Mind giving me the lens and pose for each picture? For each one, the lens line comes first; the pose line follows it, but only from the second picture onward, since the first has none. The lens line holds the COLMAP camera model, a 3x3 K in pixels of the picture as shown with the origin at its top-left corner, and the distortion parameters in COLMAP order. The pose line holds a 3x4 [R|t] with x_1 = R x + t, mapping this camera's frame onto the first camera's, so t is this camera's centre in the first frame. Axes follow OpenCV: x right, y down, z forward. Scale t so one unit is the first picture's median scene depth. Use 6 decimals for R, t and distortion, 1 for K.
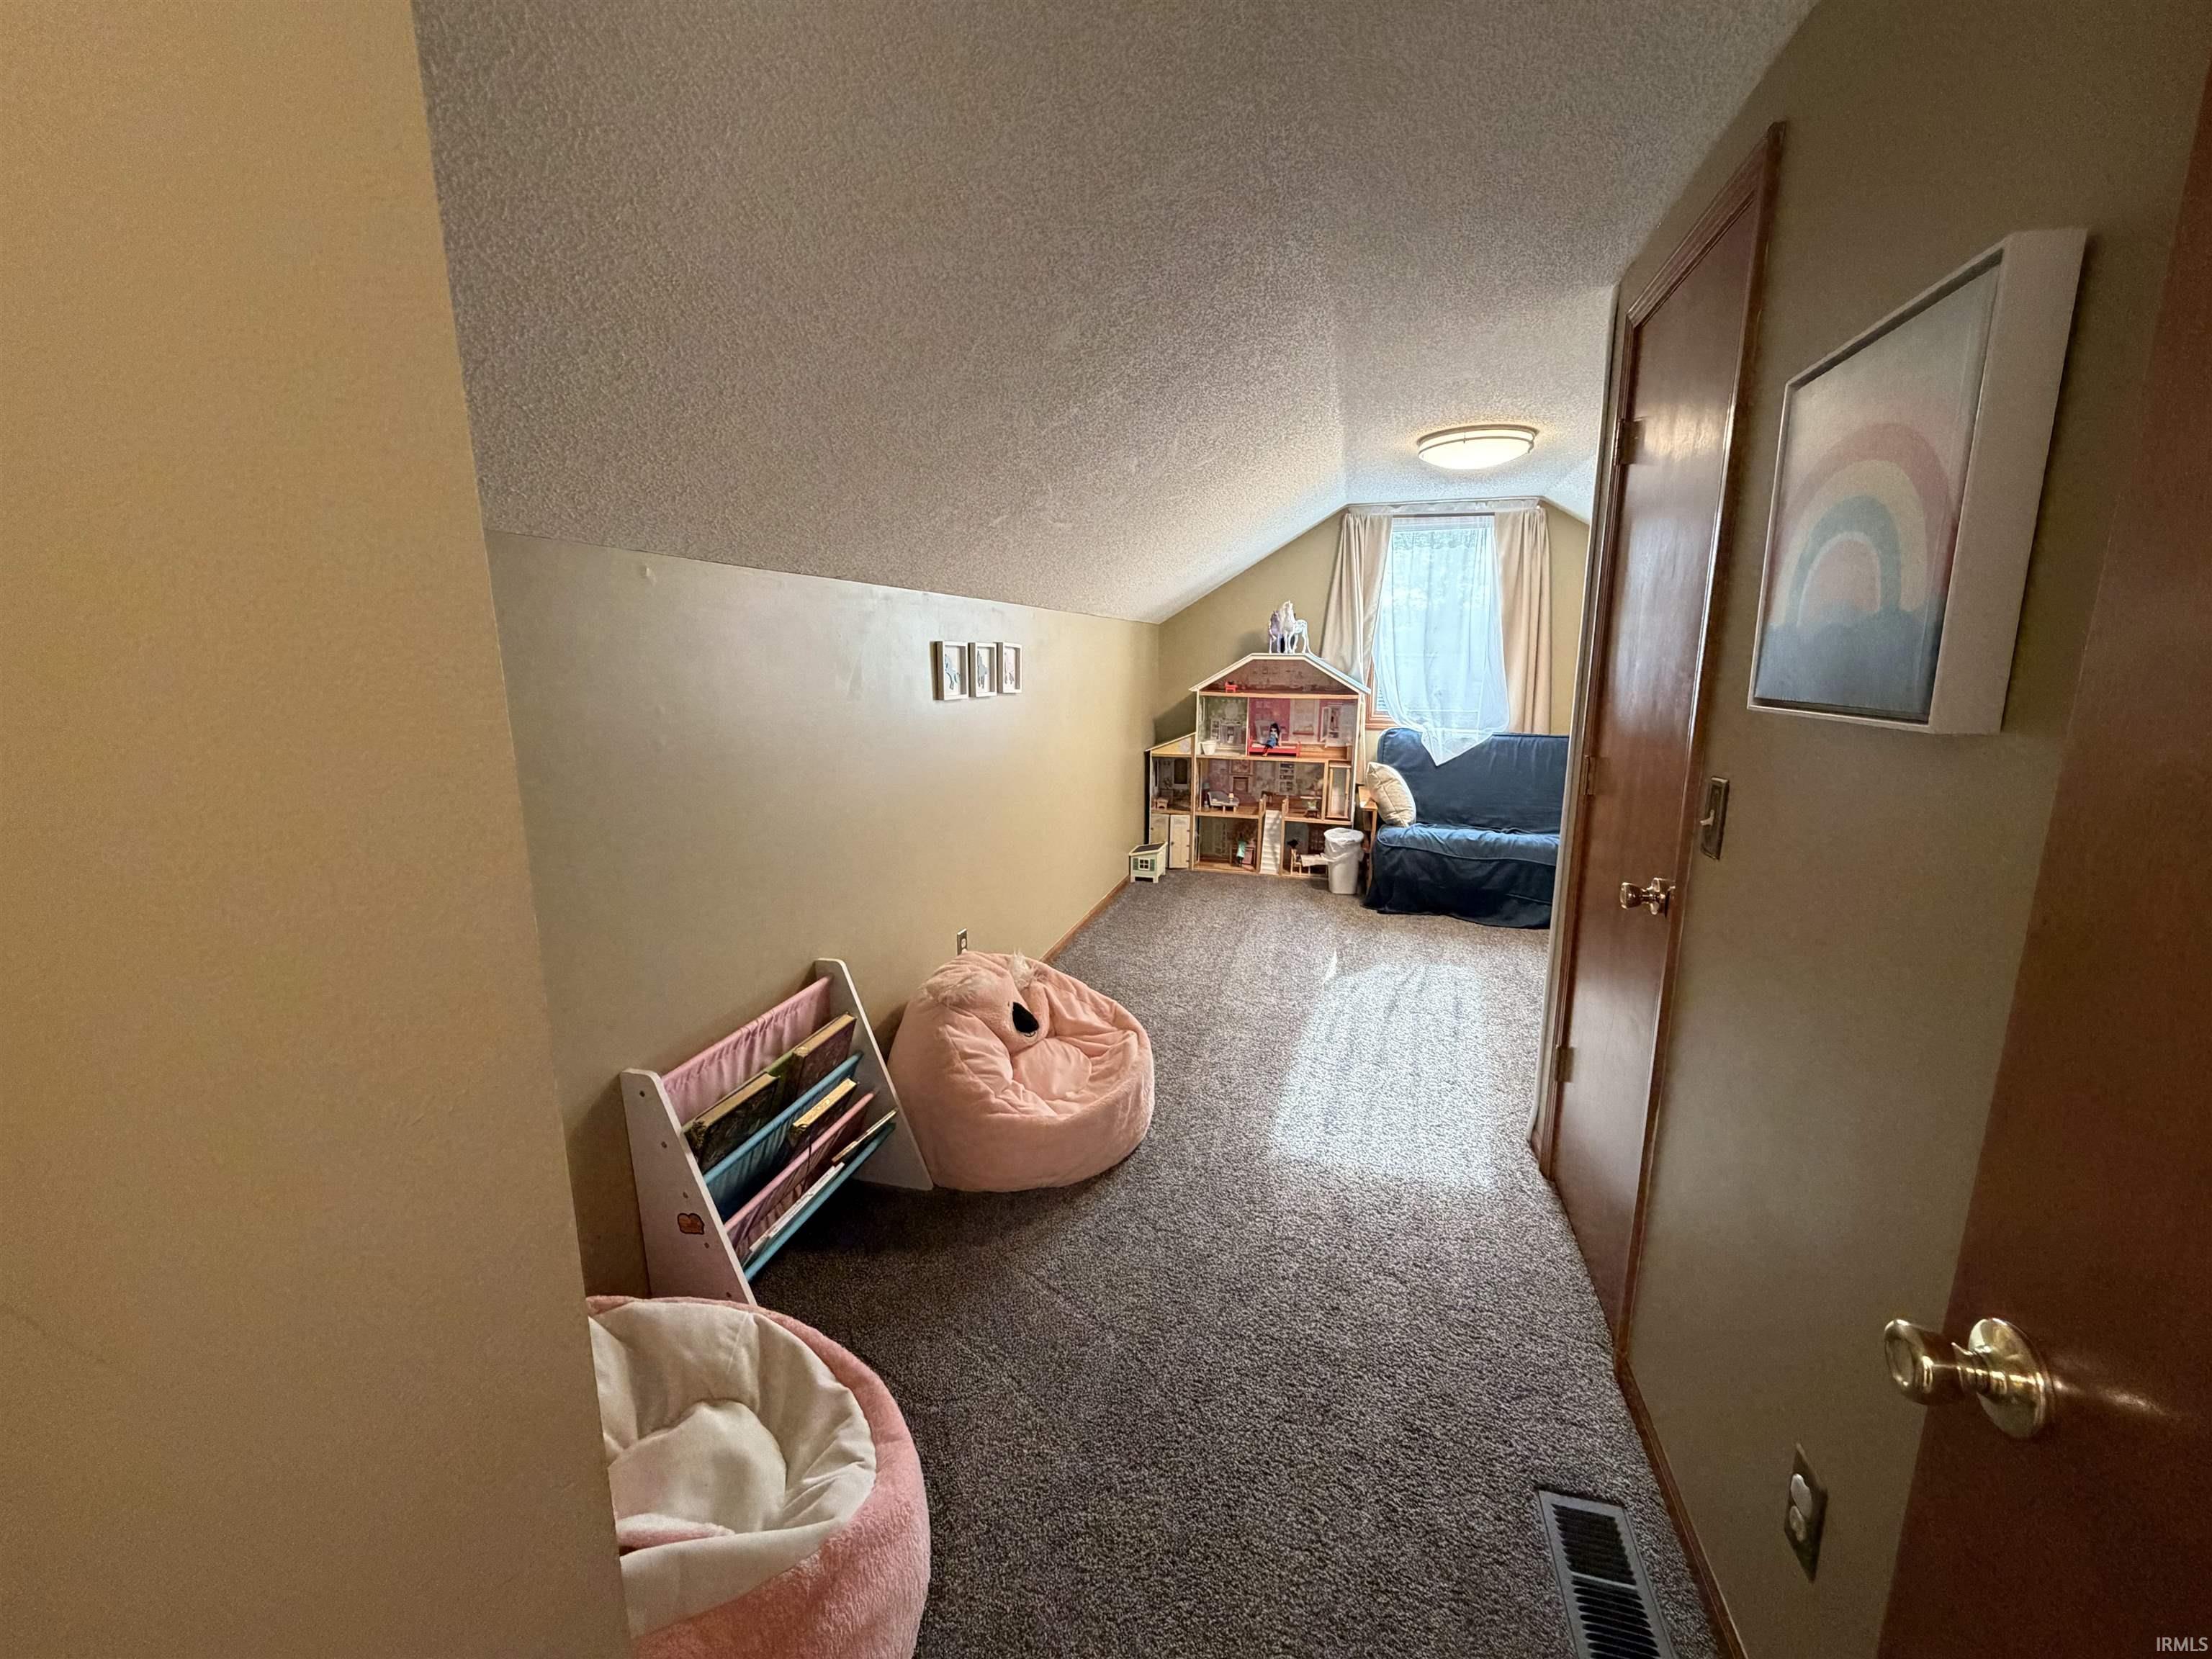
lens RADIAL K [[881.6, 0, 1098.6], [0, 881.6, 833.1], [0, 0, 1]] dist [0.000350, 0.000231]
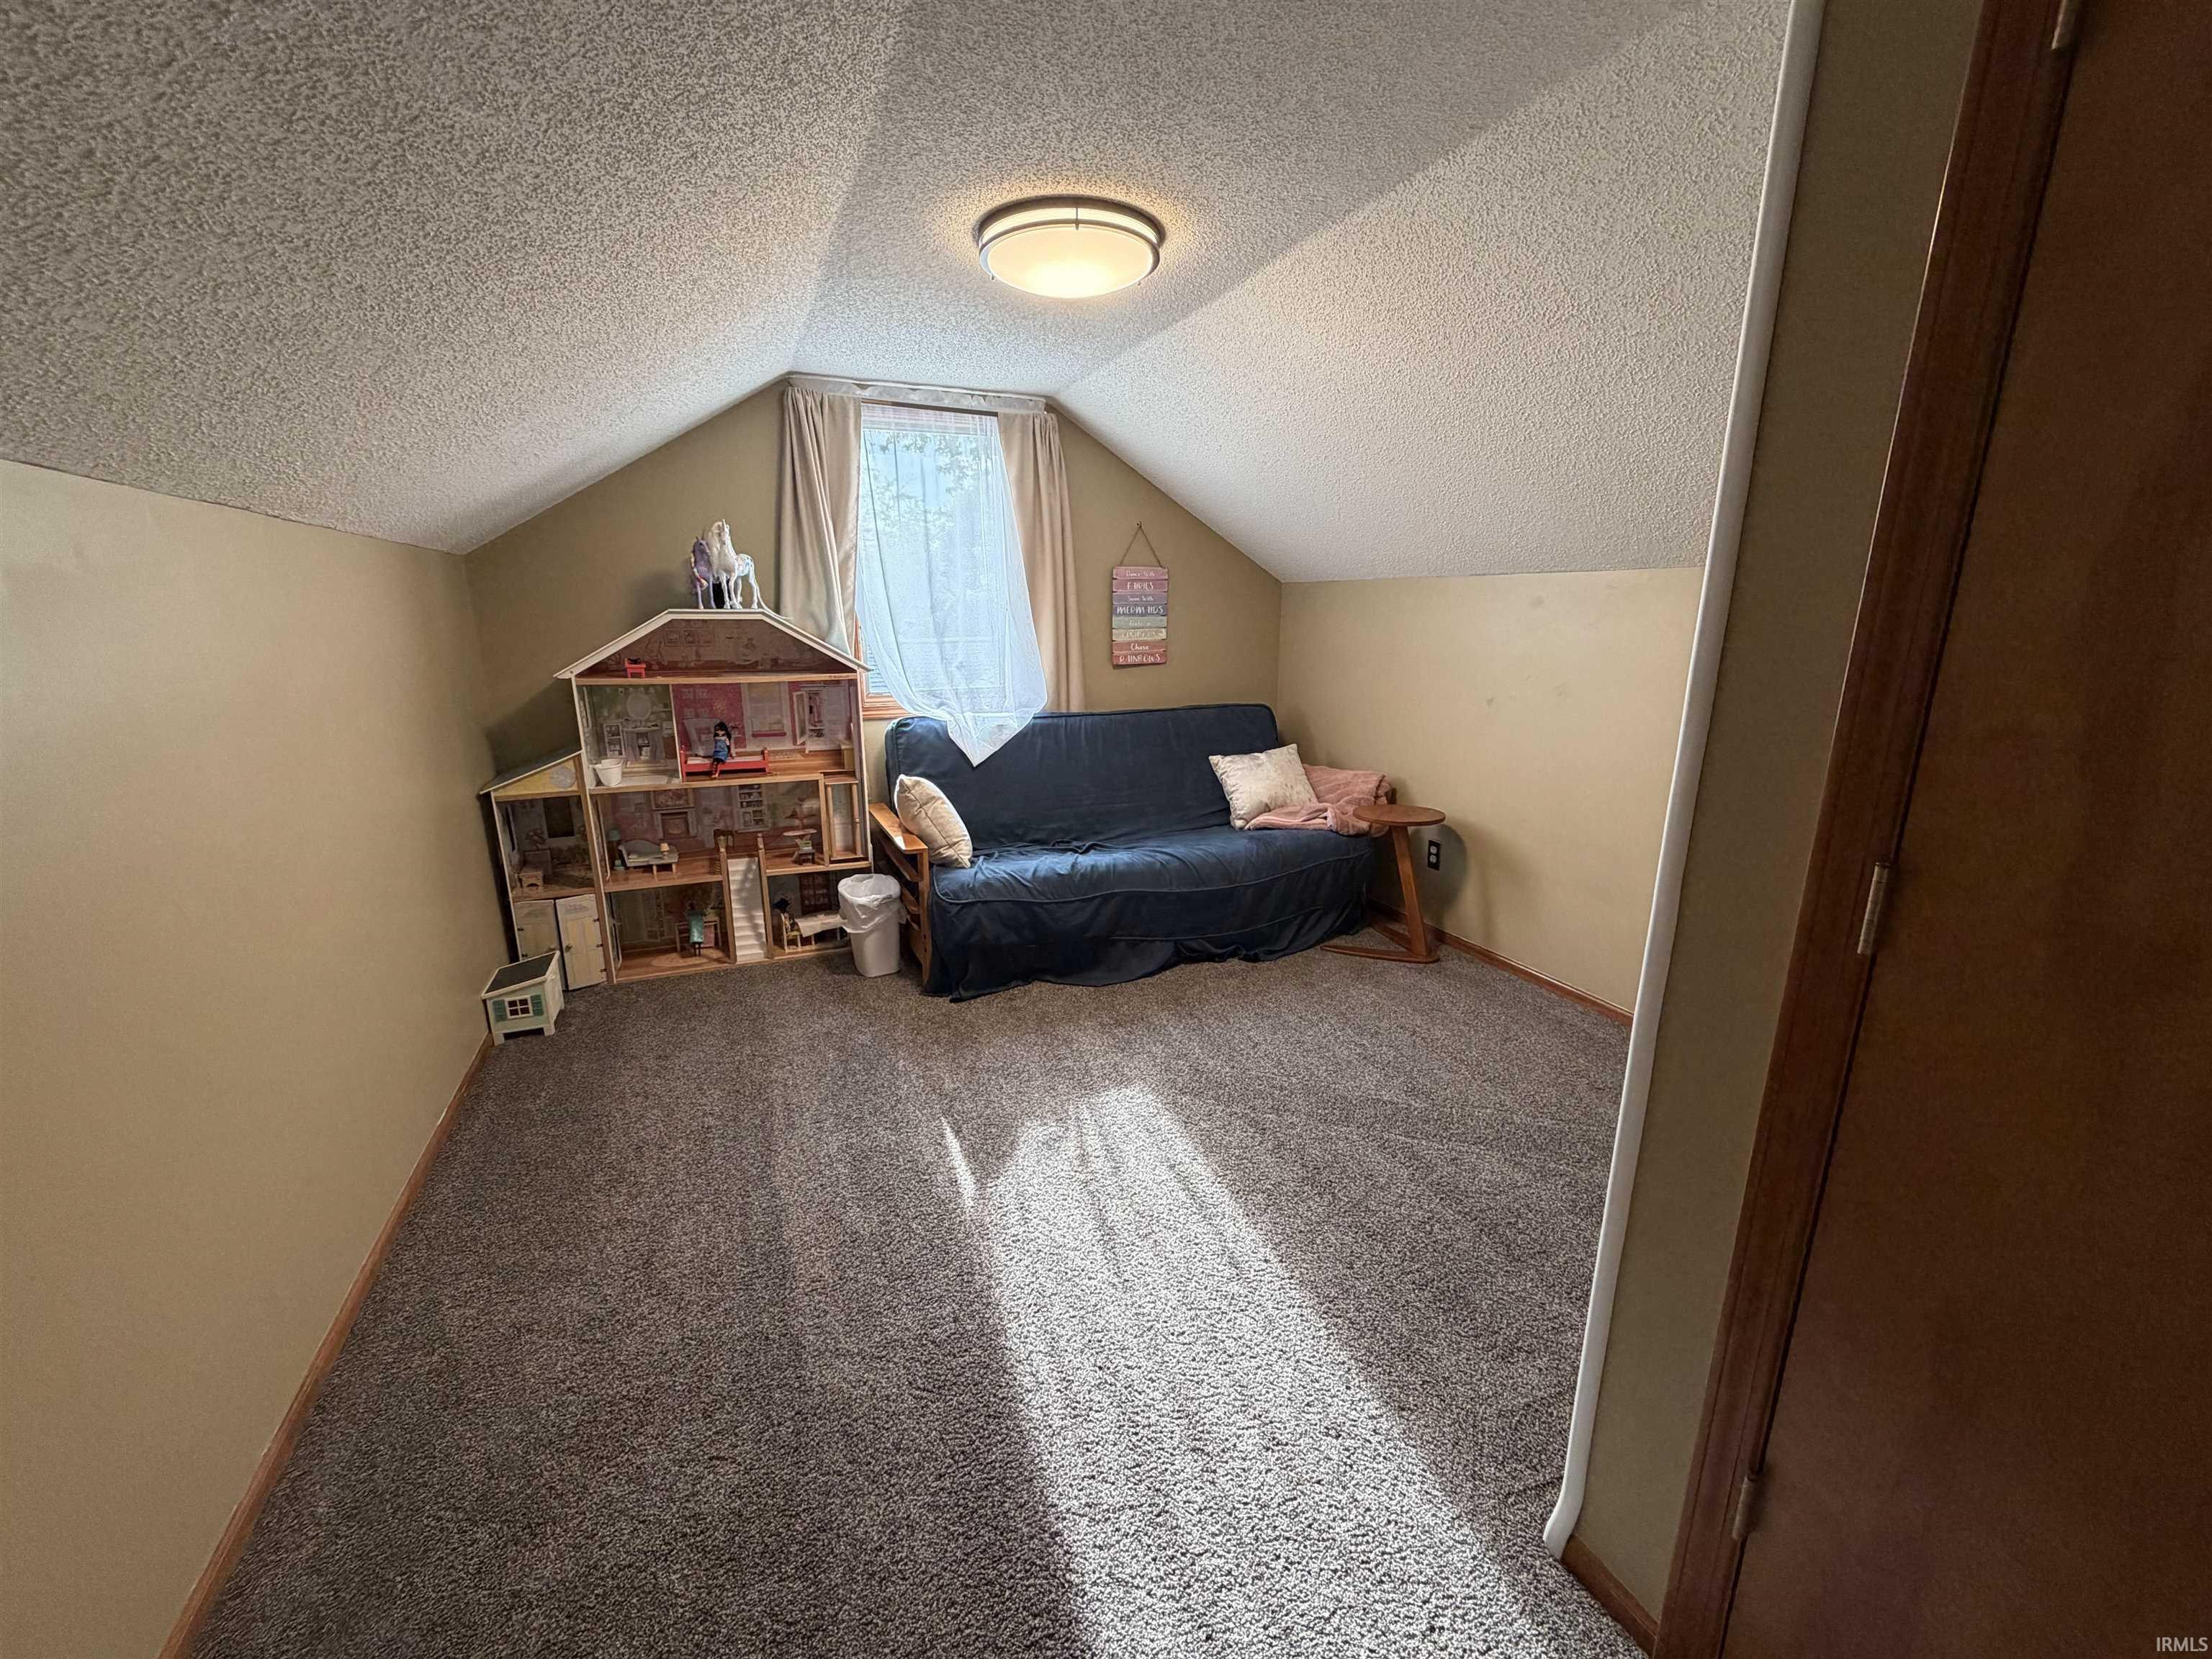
lens RADIAL K [[881.6, 0, 1098.6], [0, 881.6, 833.1], [0, 0, 1]] dist [0.000350, 0.000231]
pose [[0.775903, -0.158783, 0.610542, 0.014487], [0.129036, 0.987290, 0.092780, -0.073689], [-0.617514, 0.006793, 0.786530, 0.359112]]
